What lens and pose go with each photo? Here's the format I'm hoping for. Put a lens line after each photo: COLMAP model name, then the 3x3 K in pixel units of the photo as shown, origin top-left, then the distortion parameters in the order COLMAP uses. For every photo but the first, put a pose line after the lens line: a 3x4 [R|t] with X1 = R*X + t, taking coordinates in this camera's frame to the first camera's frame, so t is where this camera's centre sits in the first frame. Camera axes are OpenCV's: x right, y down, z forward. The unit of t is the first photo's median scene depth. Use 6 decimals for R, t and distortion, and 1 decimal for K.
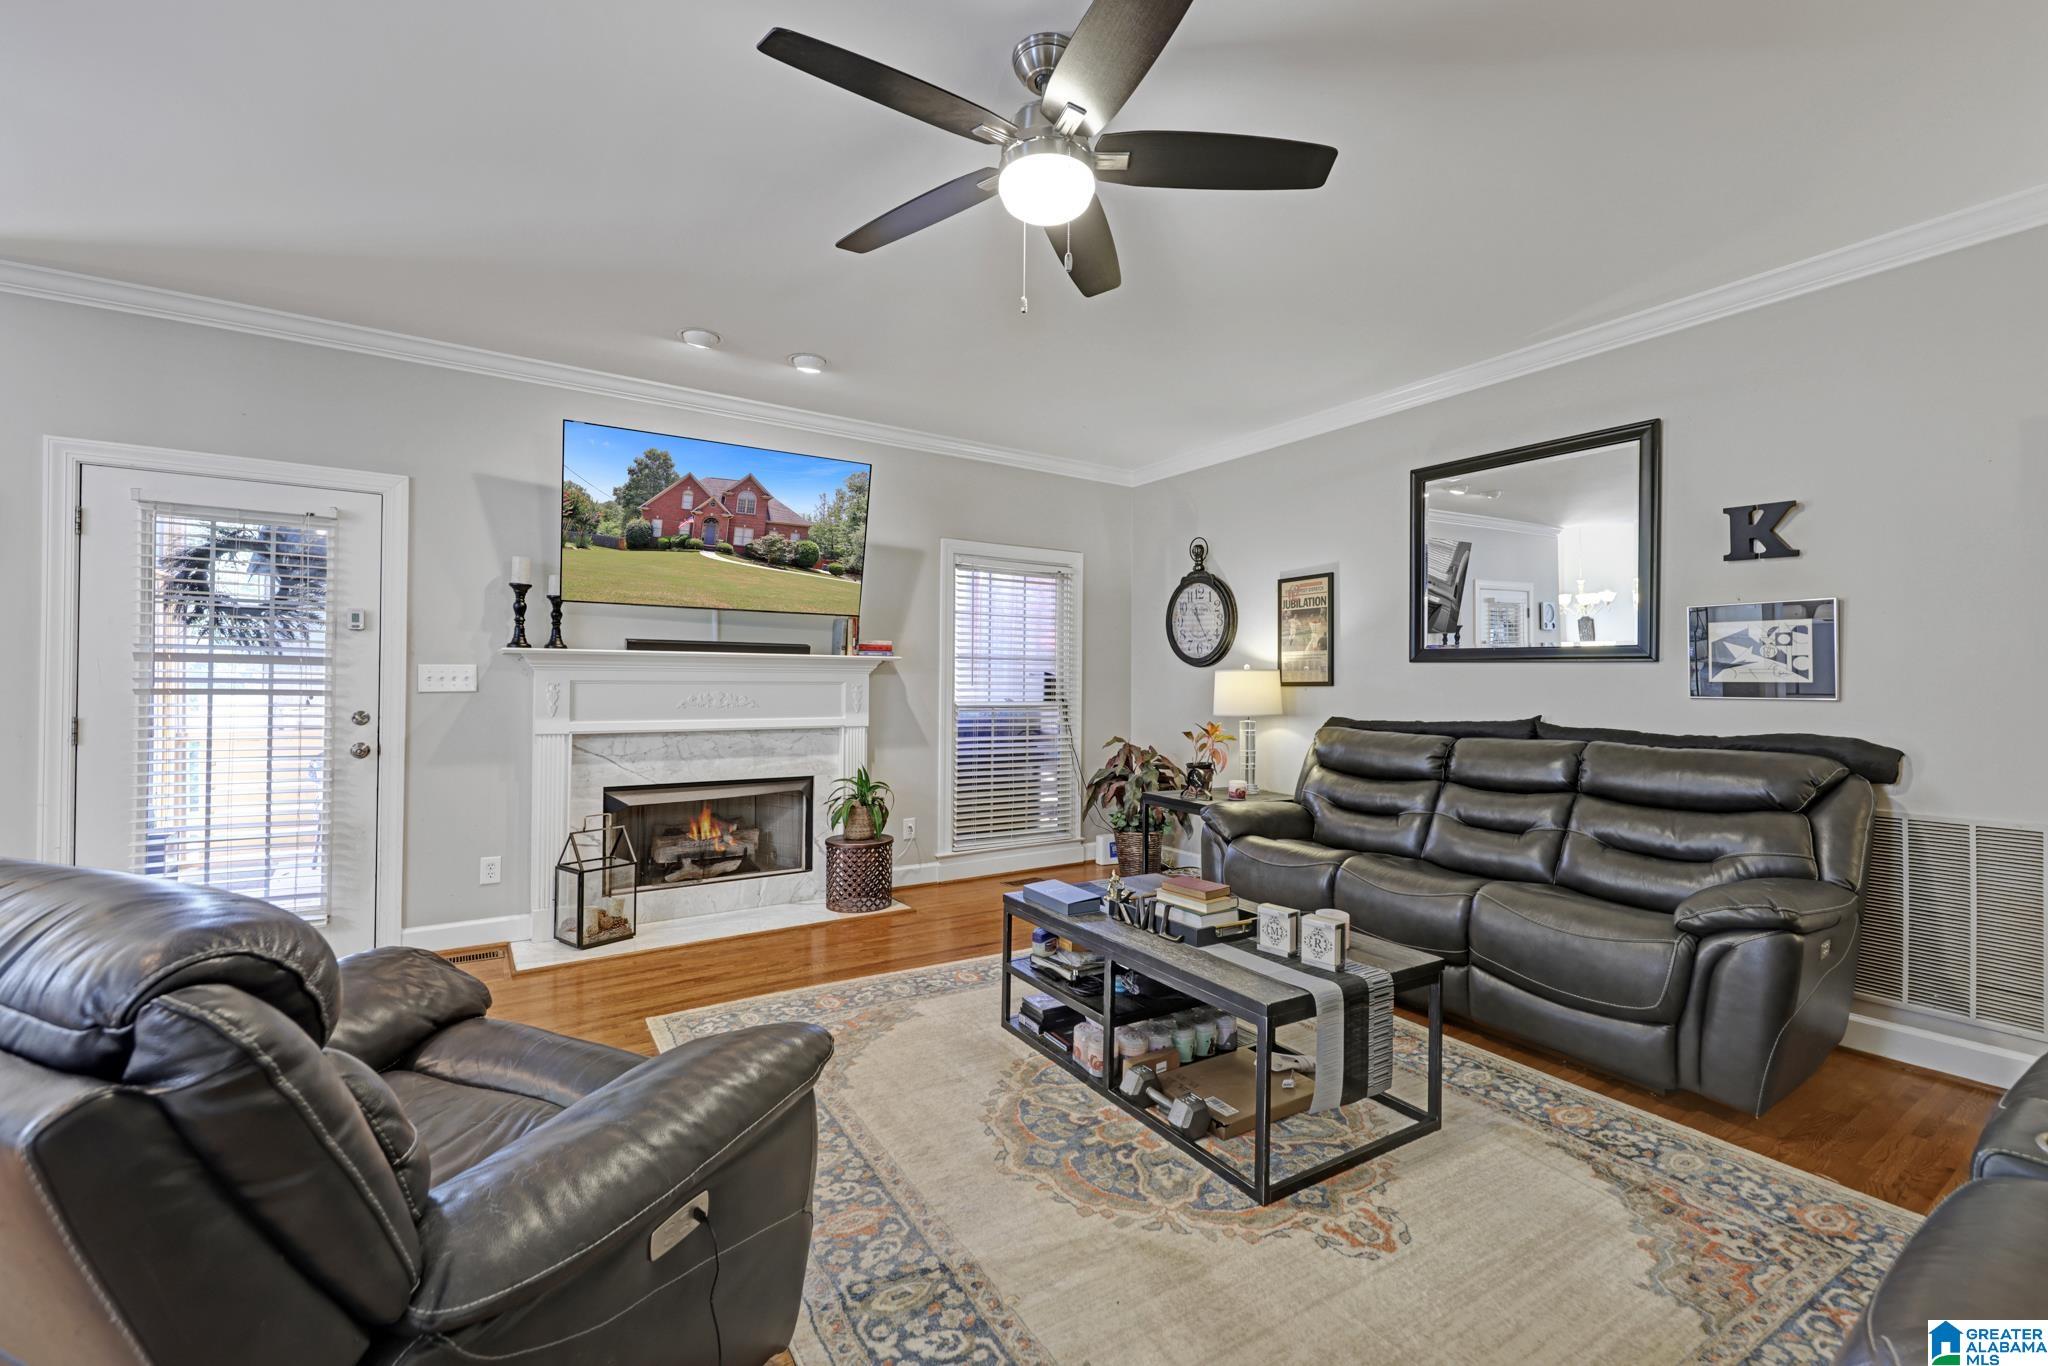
lens RADIAL K [[864.1, 0, 1027.9], [0, 864.1, 674.8], [0, 0, 1]] dist [0.003128, 0.000041]
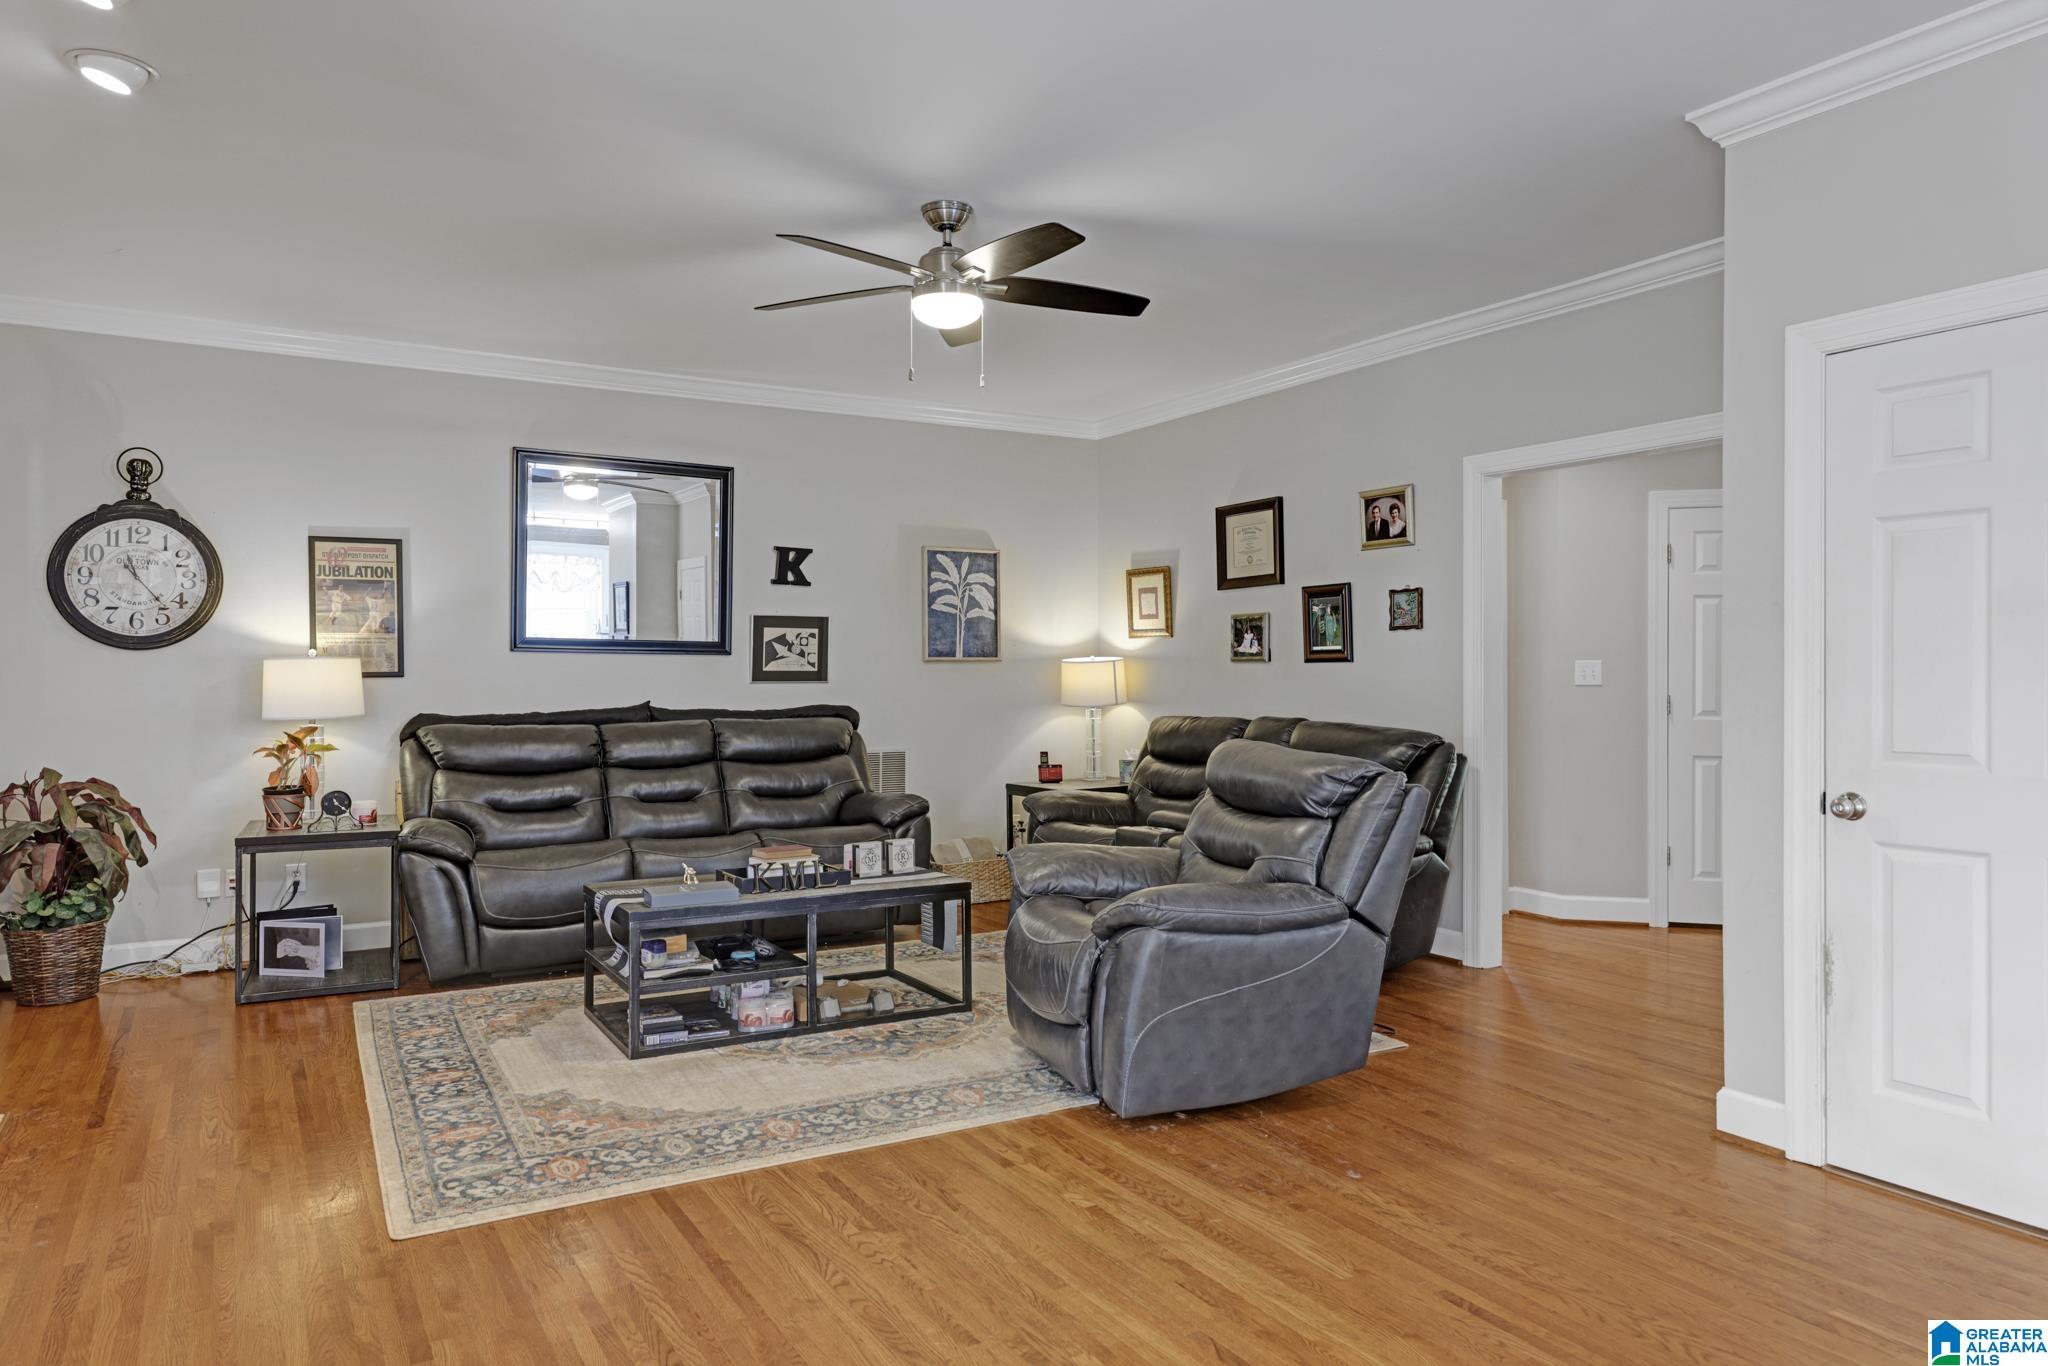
lens RADIAL K [[1325.0, 0, 1034.8], [0, 1325.0, 679.9], [0, 0, 1]] dist [0.009840, 0.000333]
pose [[0.035517, -0.015212, 0.999253, -1.221955], [-0.010046, 0.999828, 0.015578, -0.013312], [-0.999319, -0.010592, 0.035358, 0.468878]]
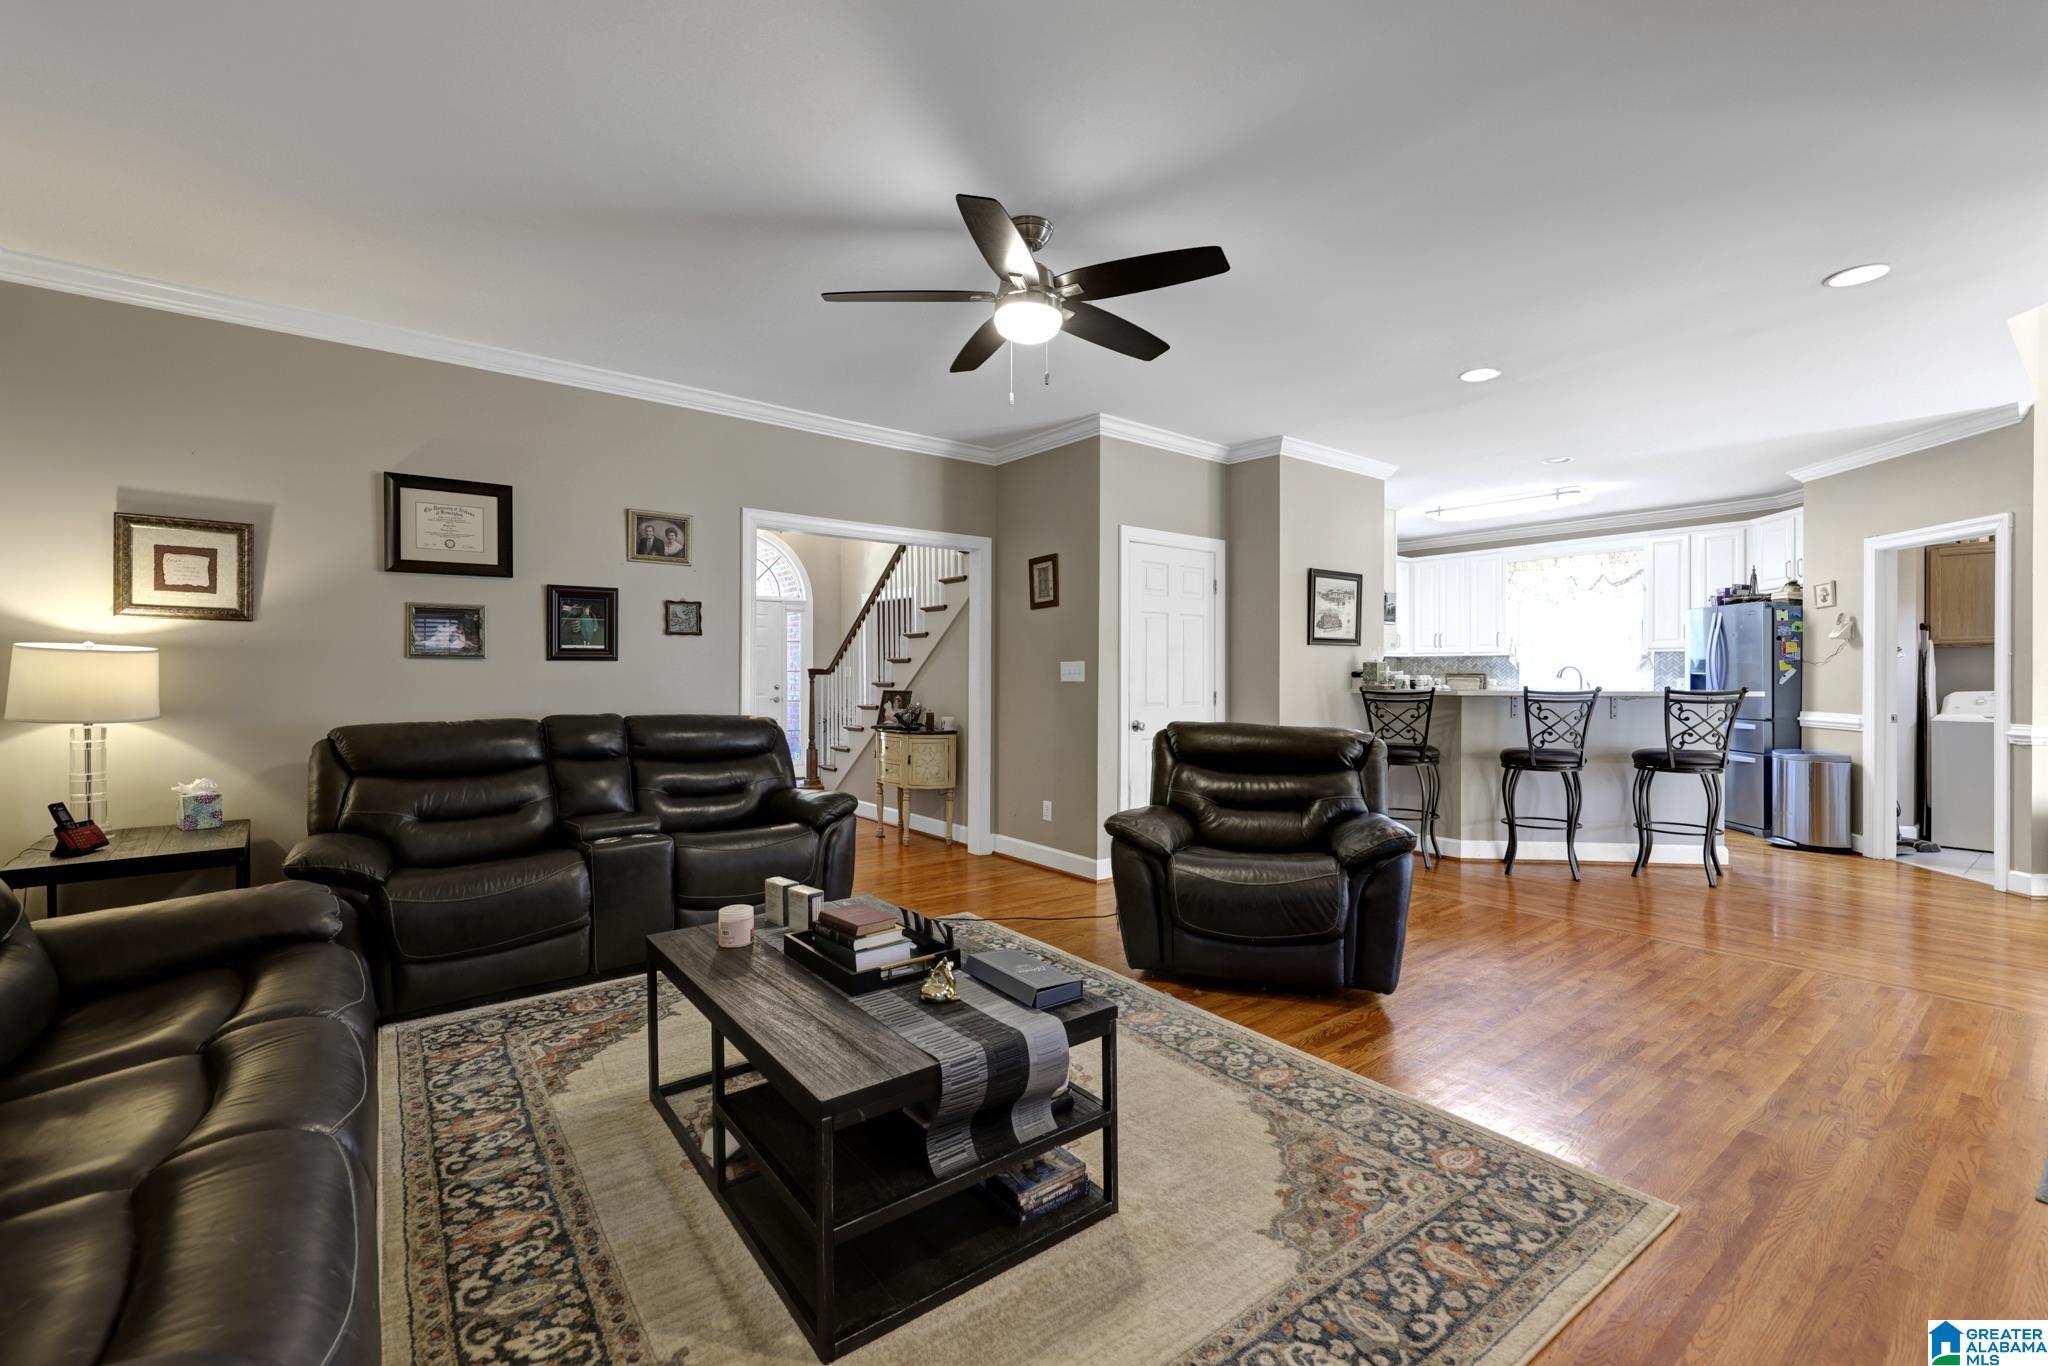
lens RADIAL K [[864.1, 0, 1039.0], [0, 864.1, 682.0], [0, 0, 1]] dist [0.003128, 0.000041]
pose [[-0.995296, -0.009907, -0.096372, 0.113792], [-0.009694, 0.999949, -0.002677, 0.015157], [0.096394, -0.001730, -0.995342, 1.456486]]
